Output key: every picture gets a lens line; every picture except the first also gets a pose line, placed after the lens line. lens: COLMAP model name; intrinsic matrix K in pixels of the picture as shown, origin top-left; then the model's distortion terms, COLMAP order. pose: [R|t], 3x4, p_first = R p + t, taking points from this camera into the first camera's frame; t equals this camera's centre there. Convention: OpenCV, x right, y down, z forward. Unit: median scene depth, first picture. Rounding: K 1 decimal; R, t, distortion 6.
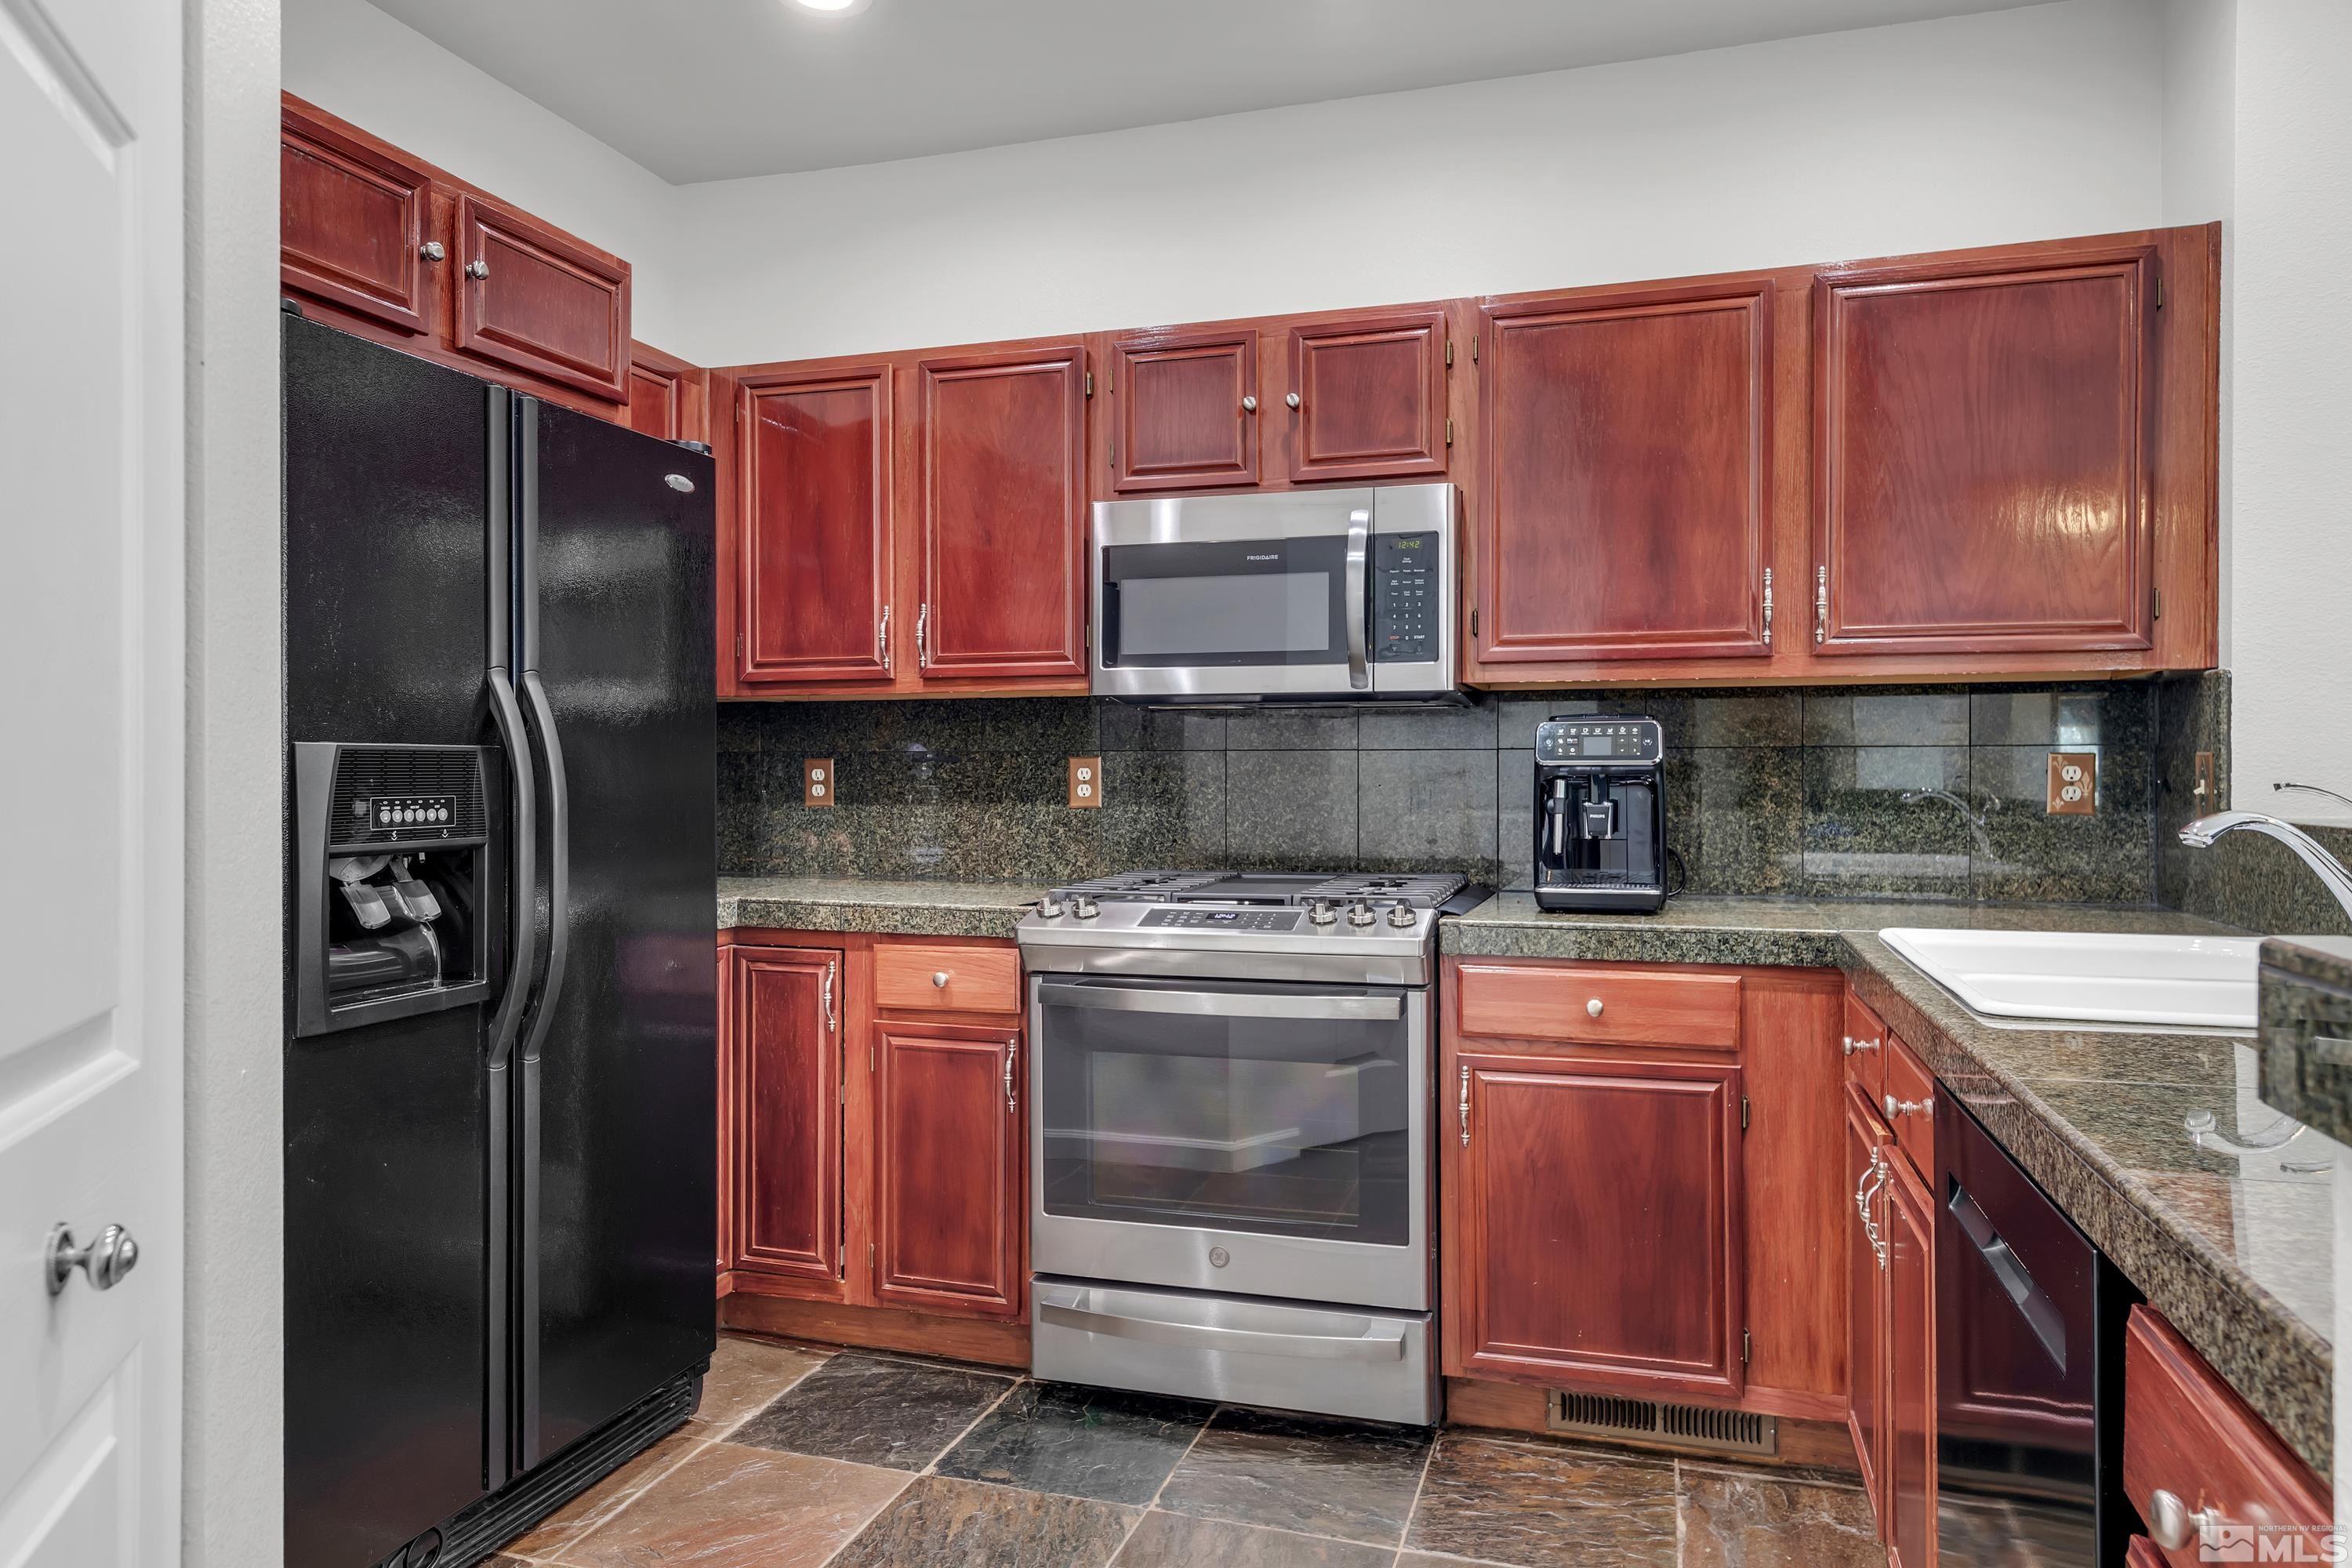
lens RADIAL K [[1473.7, 0, 1176.0], [0, 1473.7, 784.0], [0, 0, 1]] dist [0.000893, -0.002836]
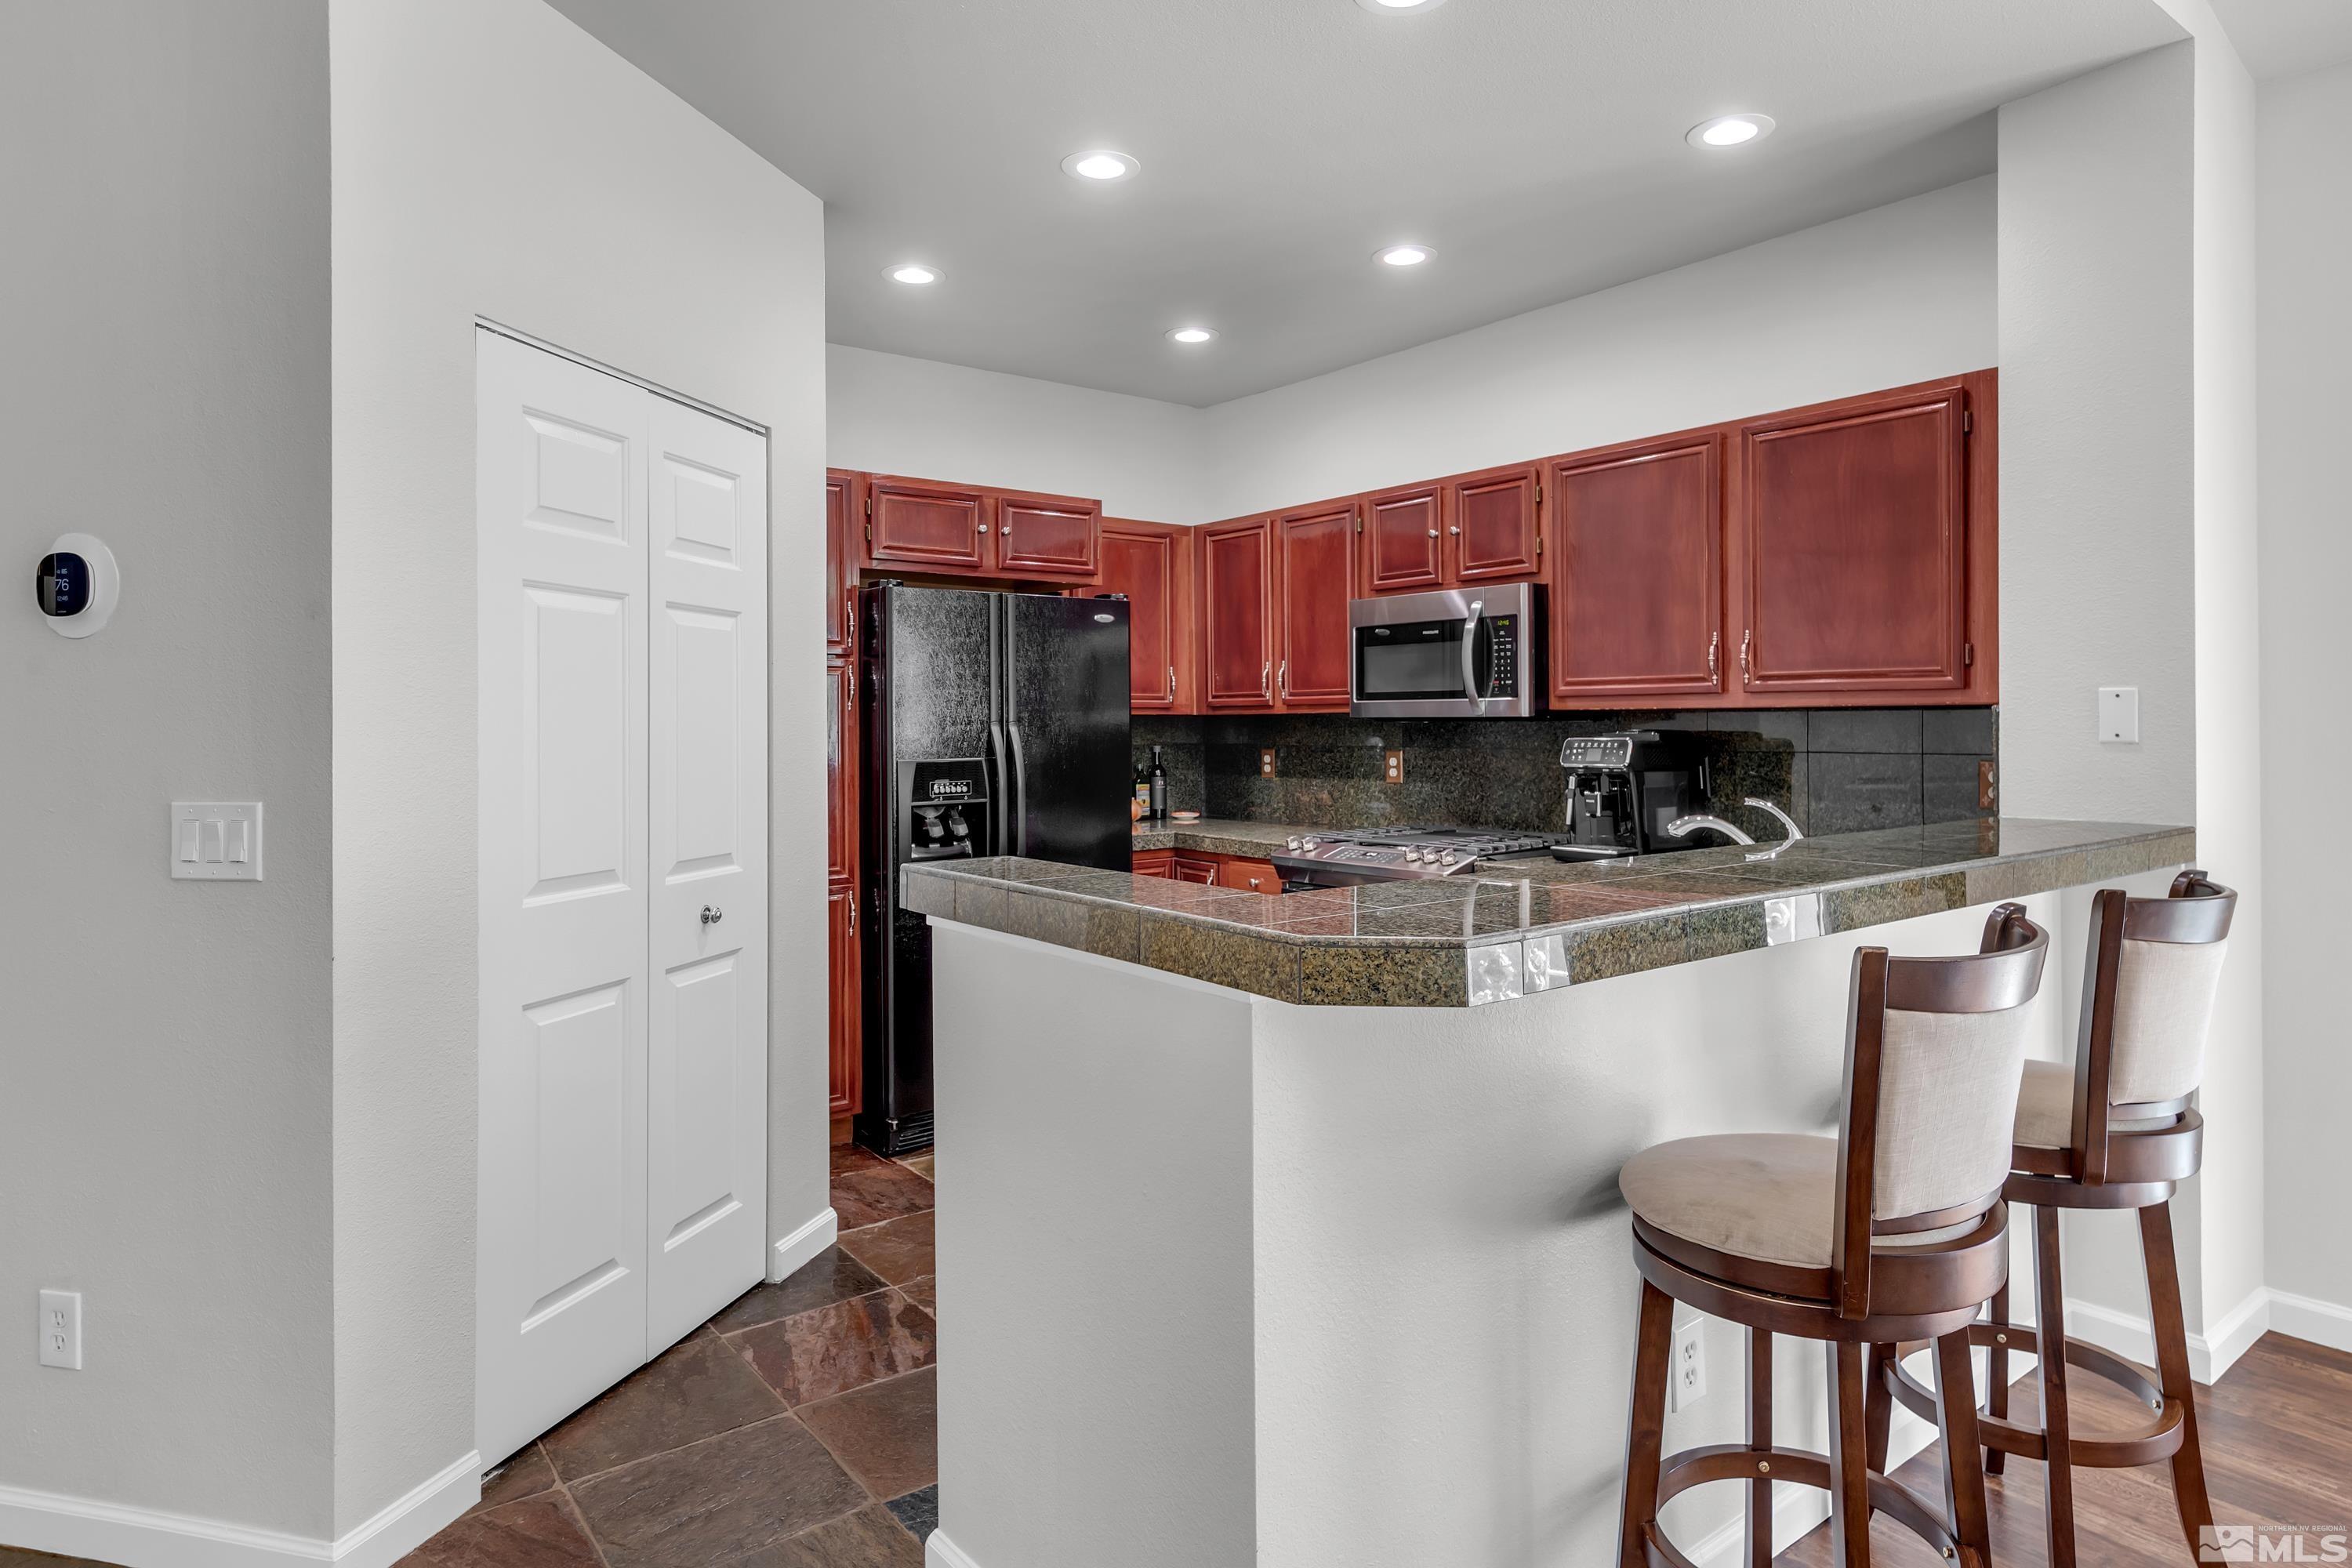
lens RADIAL K [[1335.9, 0, 1172.7], [0, 1335.9, 713.2], [0, 0, 1]] dist [0.000140, 0.000150]
pose [[0.814153, -0.010480, -0.580556, 0.690638], [0.003818, 0.999912, -0.012697, -0.049777], [0.580638, 0.008120, 0.814121, -0.352924]]
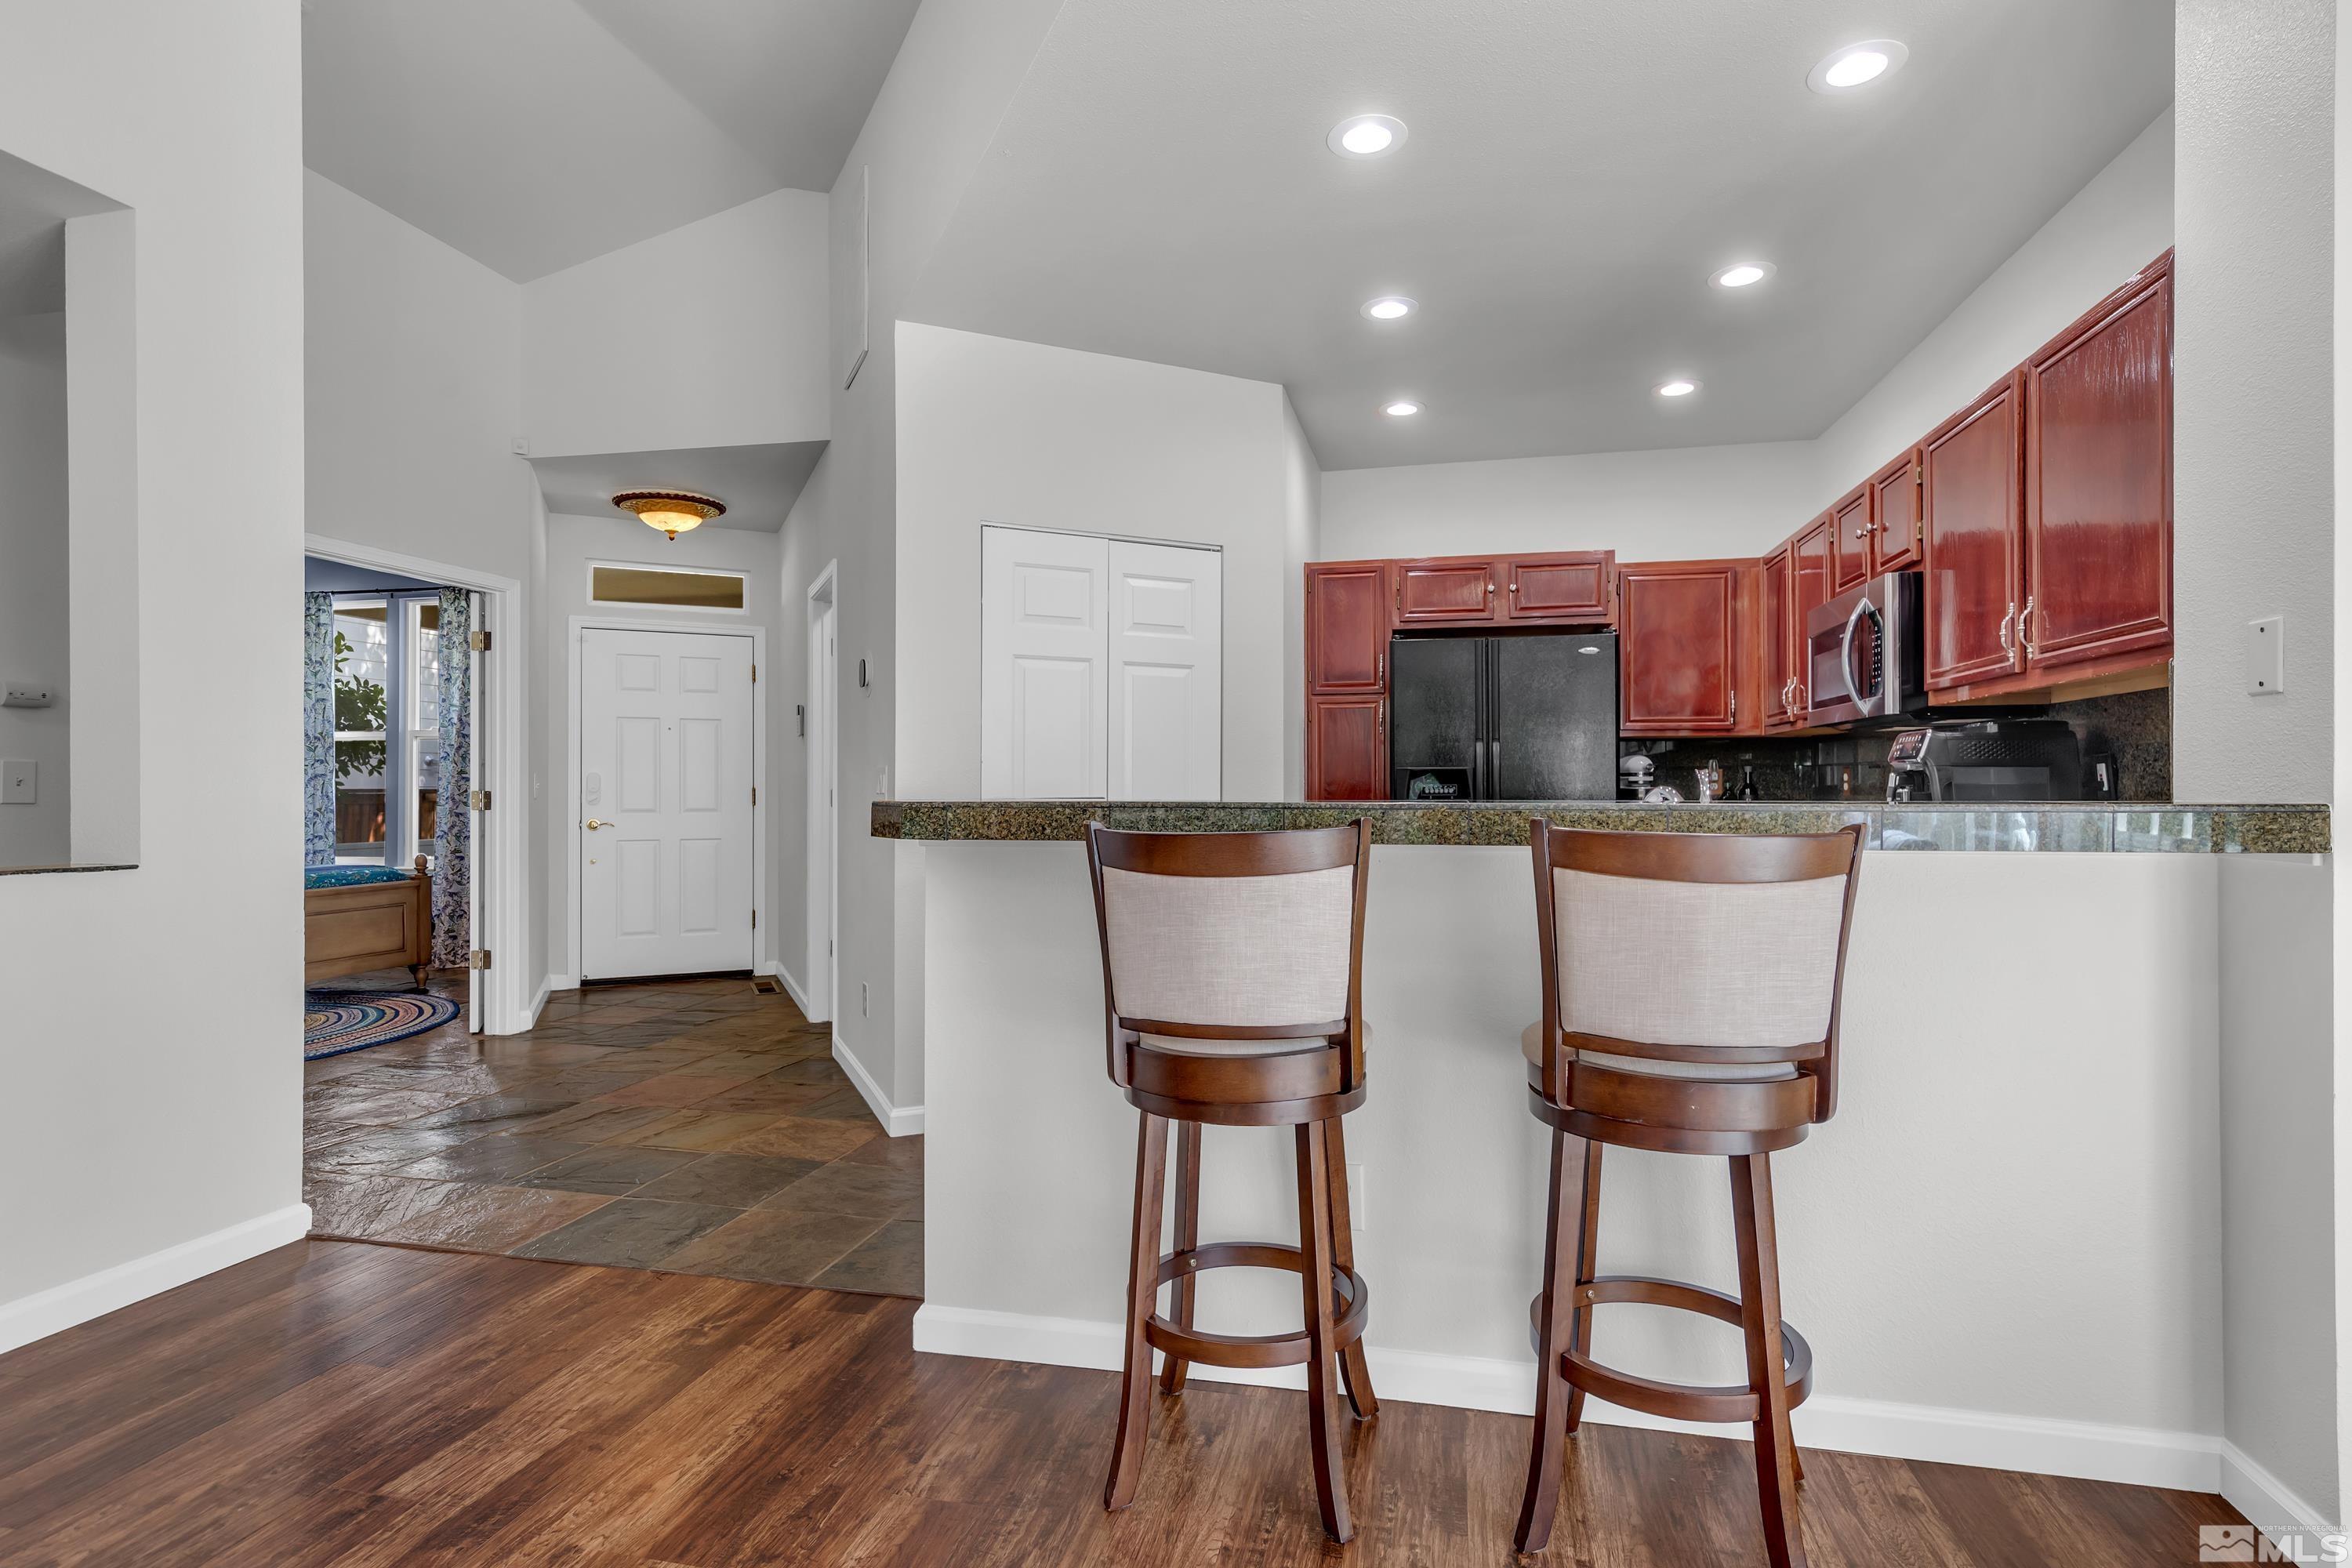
lens RADIAL K [[1119.7, 0, 1176.0], [0, 1119.7, 784.0], [0, 0, 1]] dist [-0.051921, -0.000103]
pose [[0.060763, -0.007426, -0.998125, 1.218018], [-0.003852, 0.999963, -0.007674, 0.017769], [0.998145, 0.004312, 0.060732, 0.222587]]
